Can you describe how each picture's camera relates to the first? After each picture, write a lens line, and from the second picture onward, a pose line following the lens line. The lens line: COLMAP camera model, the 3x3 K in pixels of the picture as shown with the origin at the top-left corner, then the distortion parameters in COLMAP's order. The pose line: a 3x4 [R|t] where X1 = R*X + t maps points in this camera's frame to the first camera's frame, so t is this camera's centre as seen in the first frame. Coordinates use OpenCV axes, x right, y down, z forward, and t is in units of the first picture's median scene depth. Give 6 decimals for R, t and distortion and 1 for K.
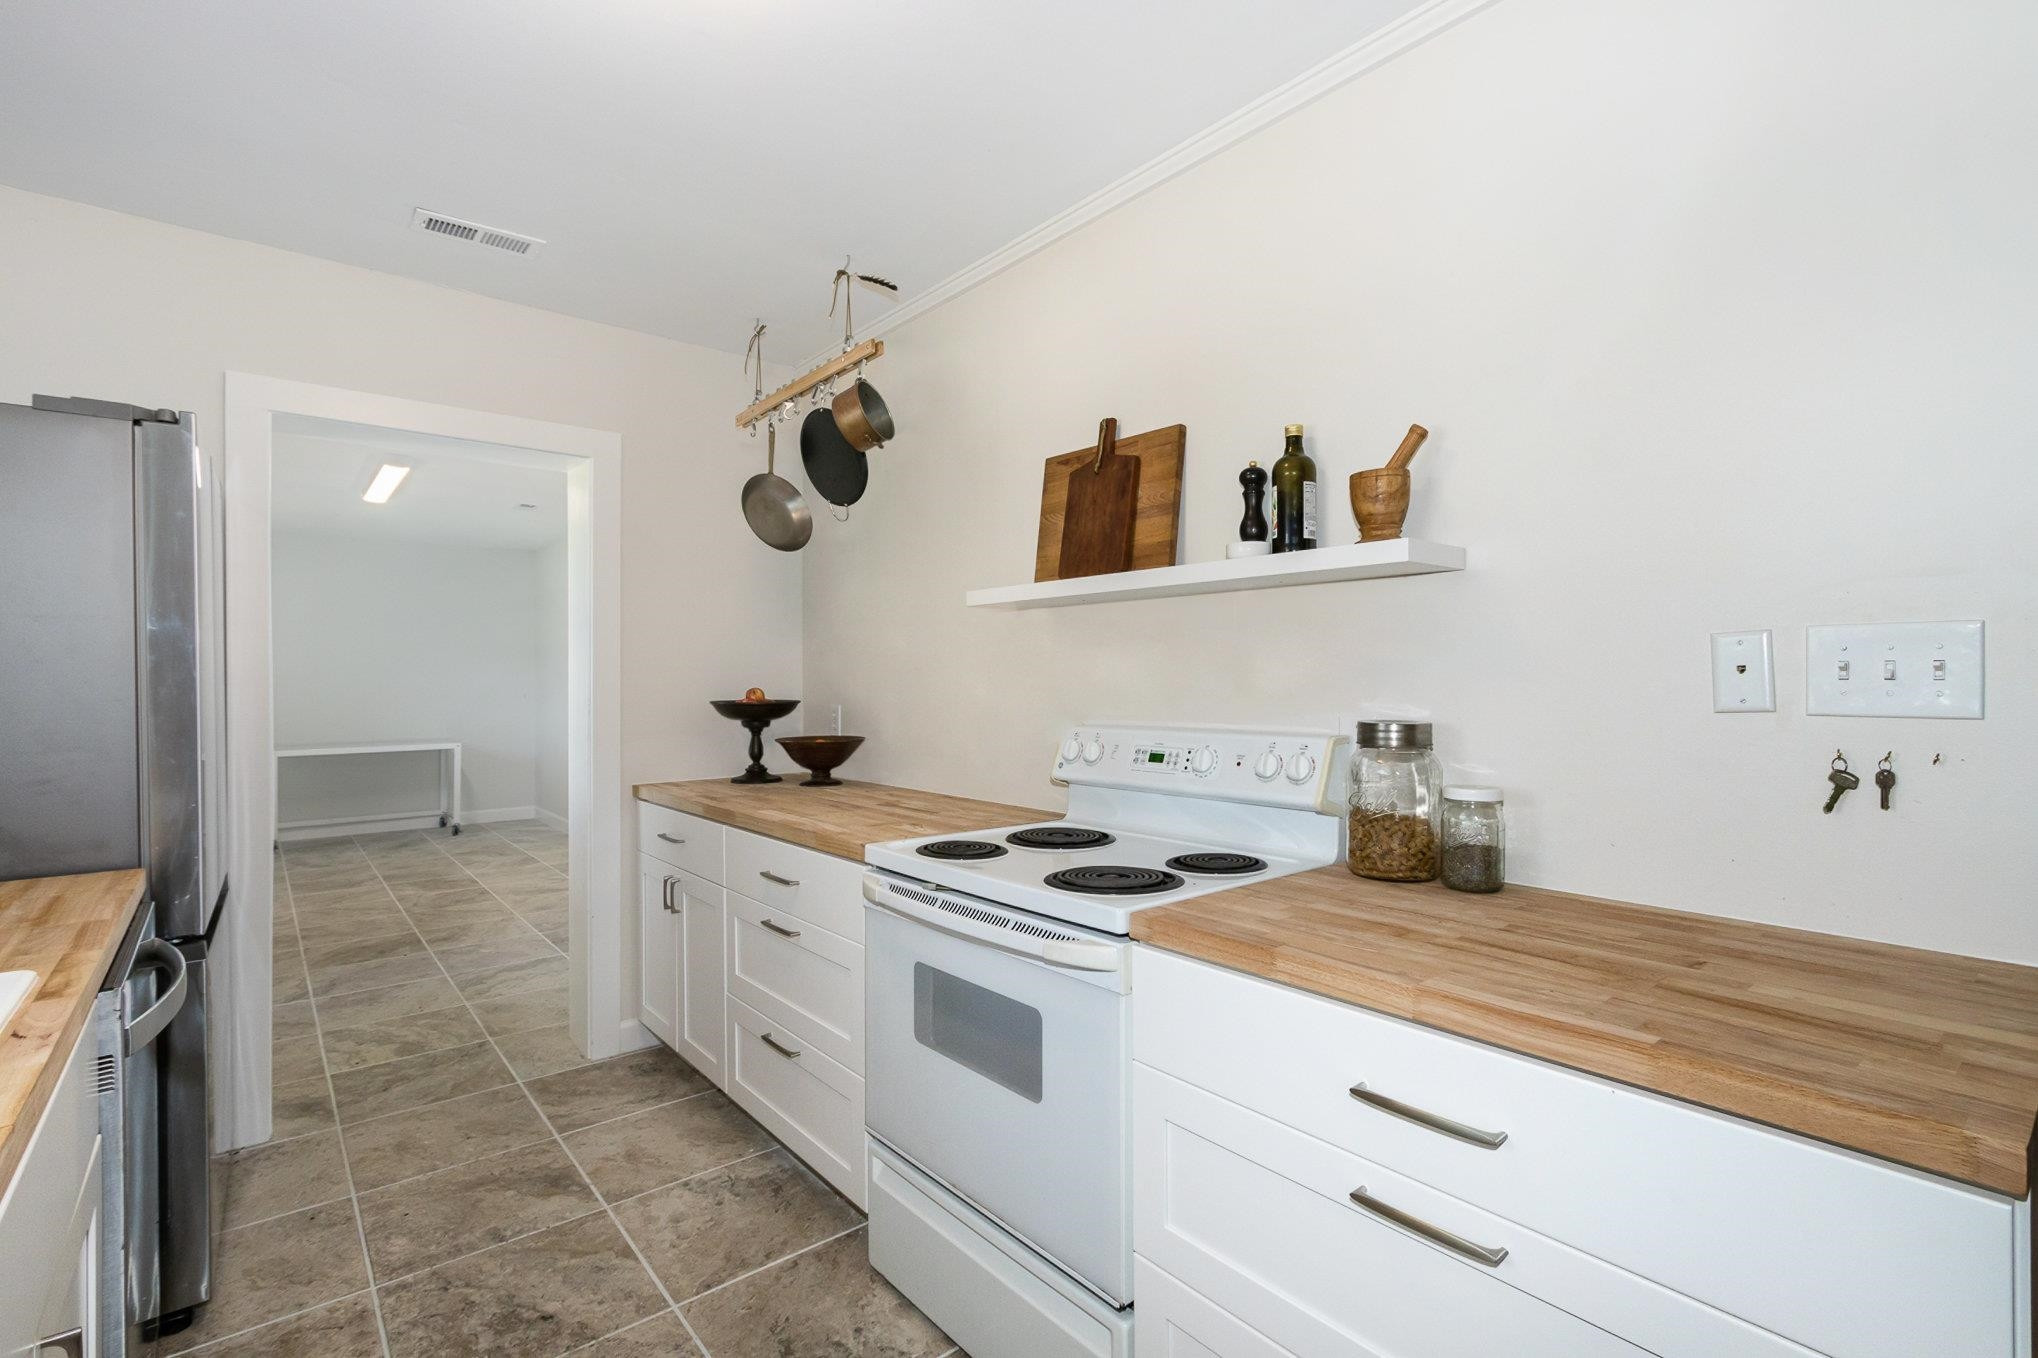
lens RADIAL K [[932.4, 0, 1022.6], [0, 932.4, 673.1], [0, 0, 1]] dist [0.001761, -0.000163]
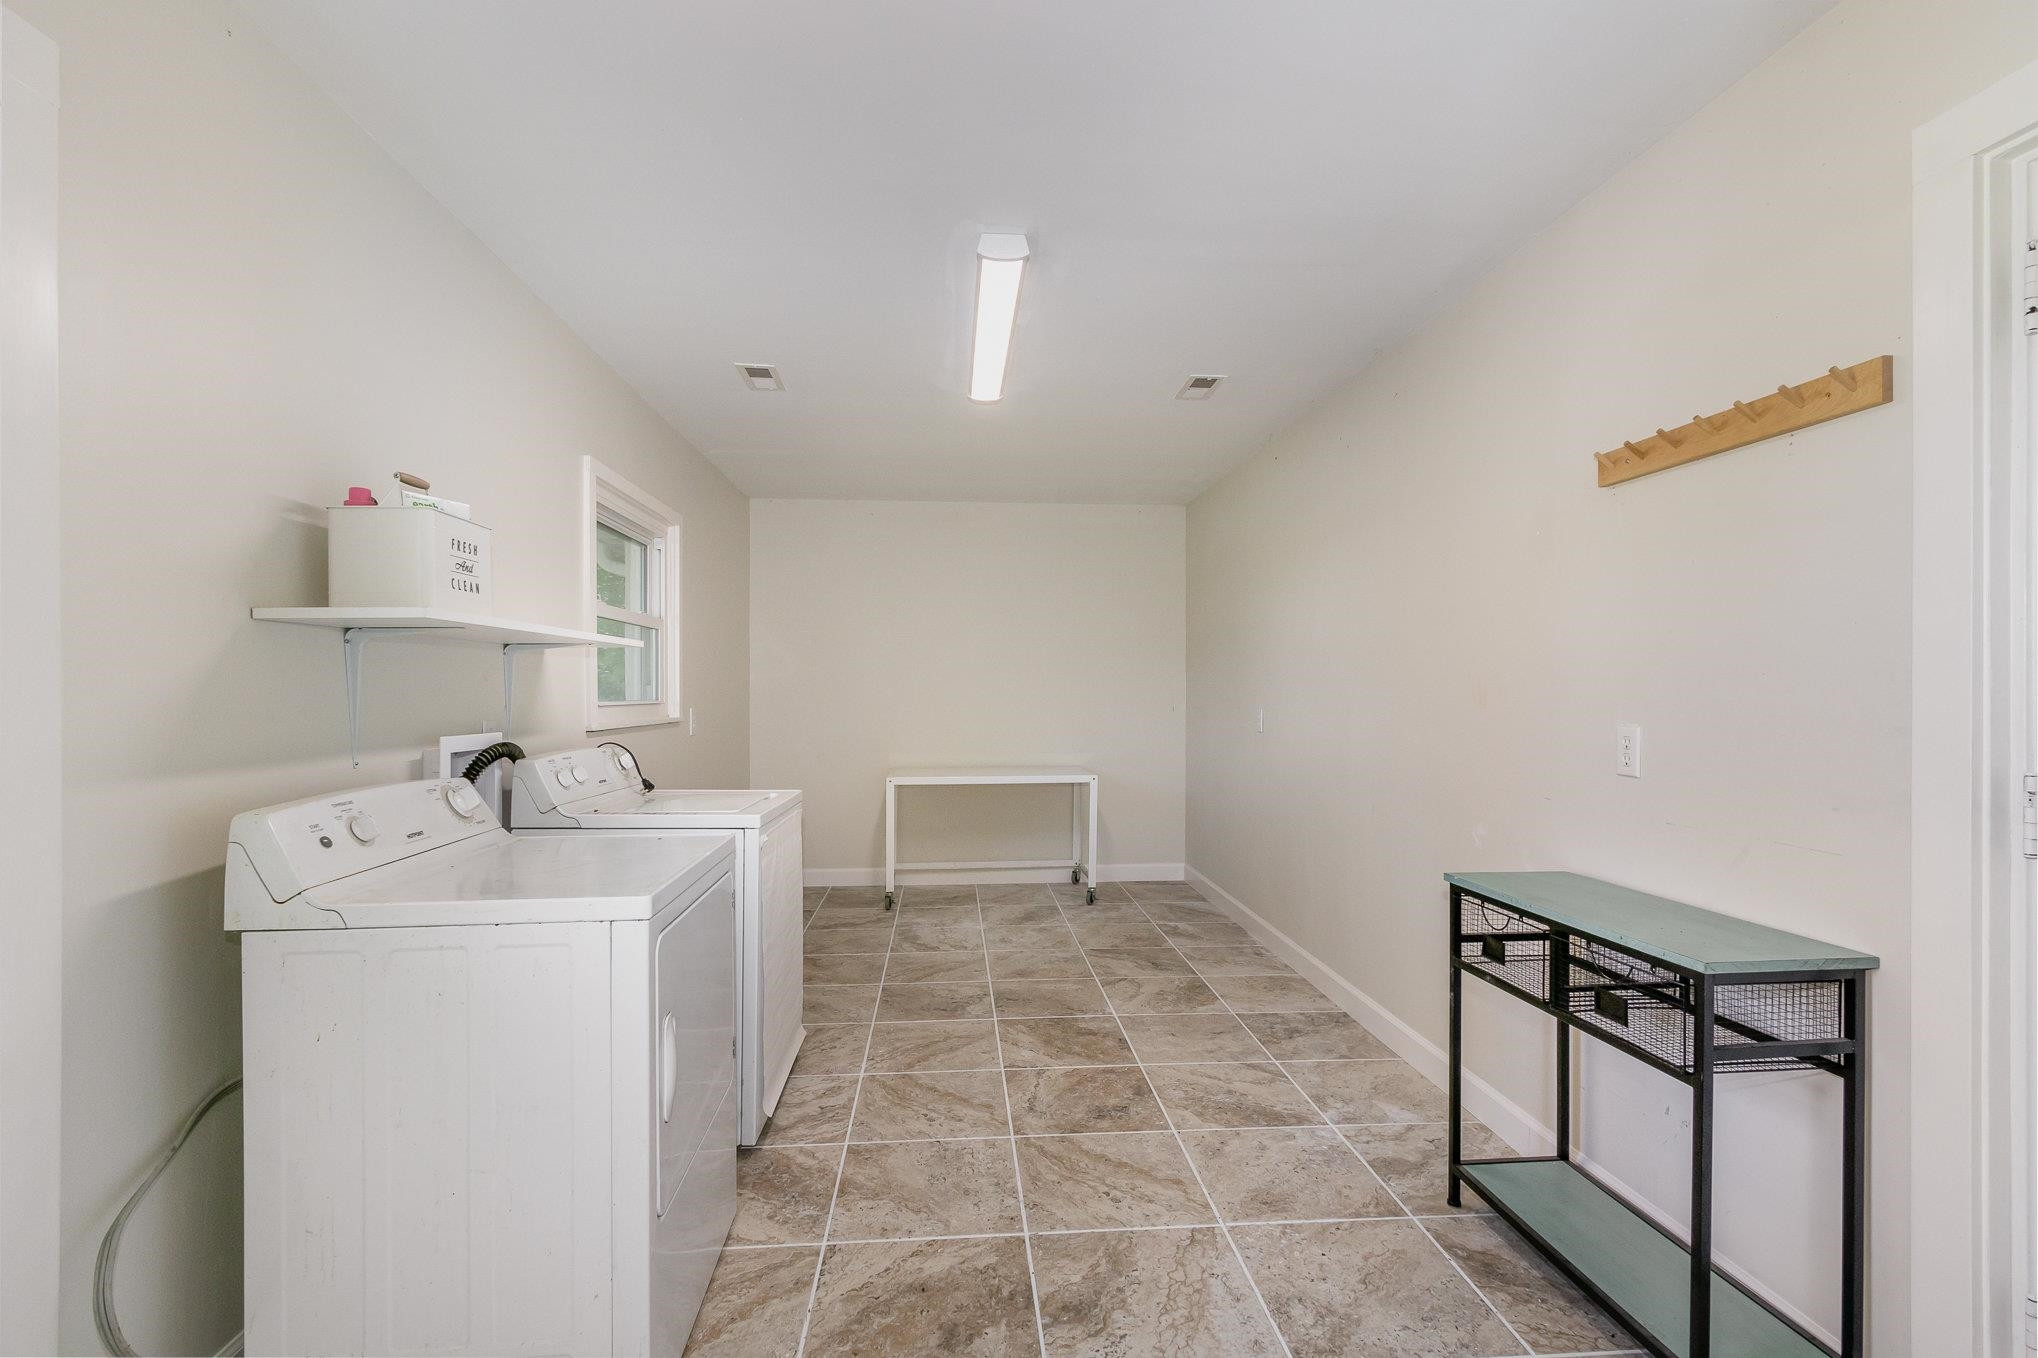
lens RADIAL K [[931.0, 0, 1018.2], [0, 931.0, 677.1], [0, 0, 1]] dist [0.001461, -0.000329]
pose [[0.815739, 0.001267, -0.578419, -0.791725], [-0.001668, 0.999999, -0.000161, 0.001151], [0.578418, 0.001096, 0.815740, 1.269140]]
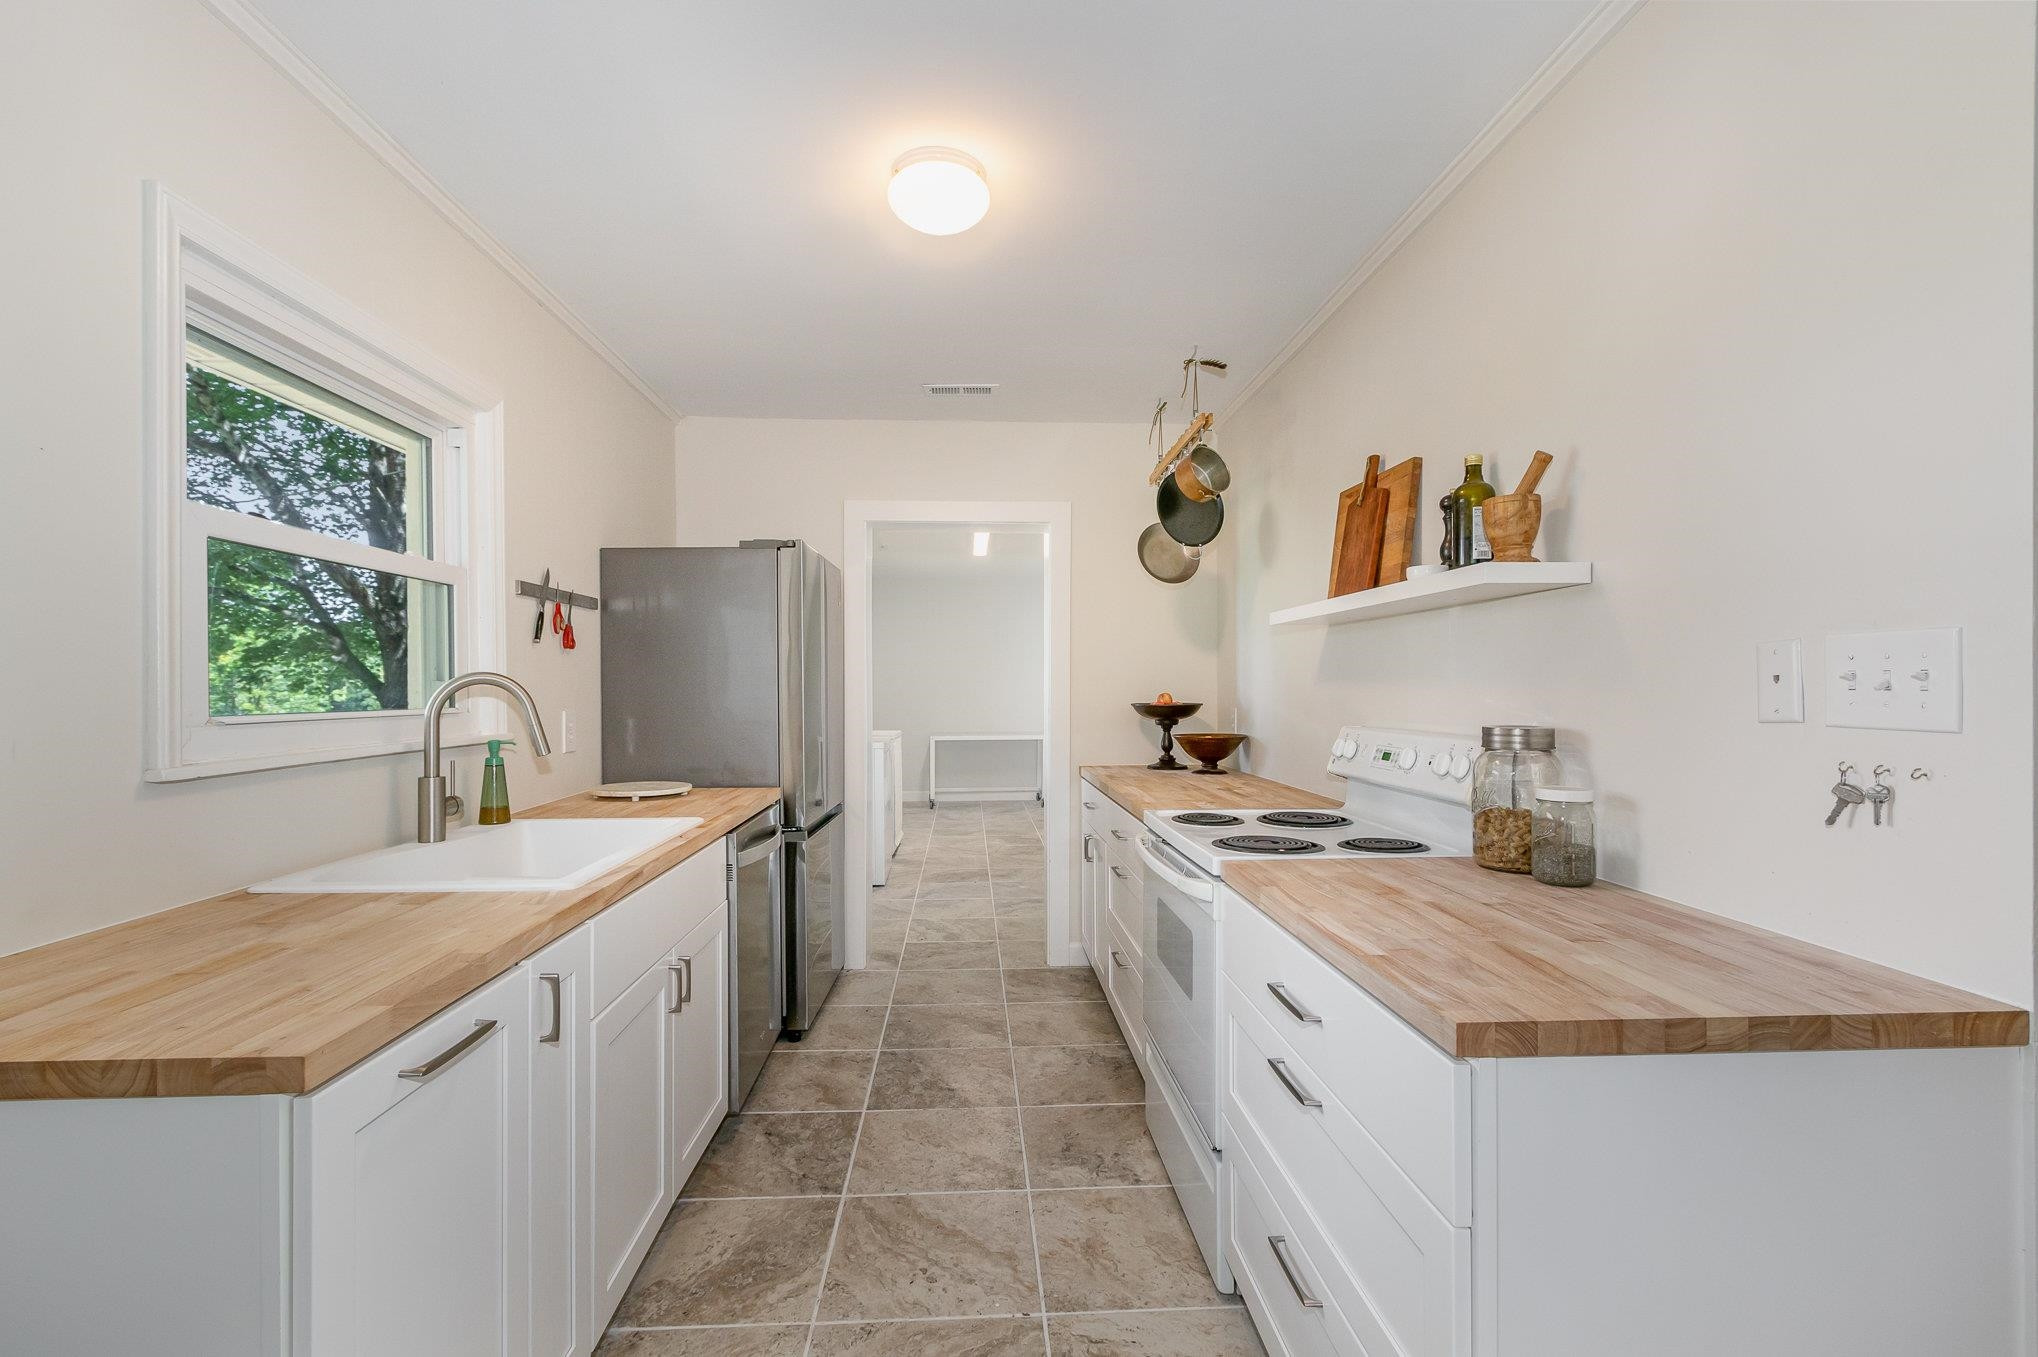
lens RADIAL K [[931.0, 0, 1018.2], [0, 931.0, 676.6], [0, 0, 1]] dist [0.001461, -0.000329]
pose [[0.802569, -0.005430, -0.596535, 0.417968], [0.004138, 0.999985, -0.003535, -0.003879], [0.596545, 0.000369, 0.802579, -0.158703]]
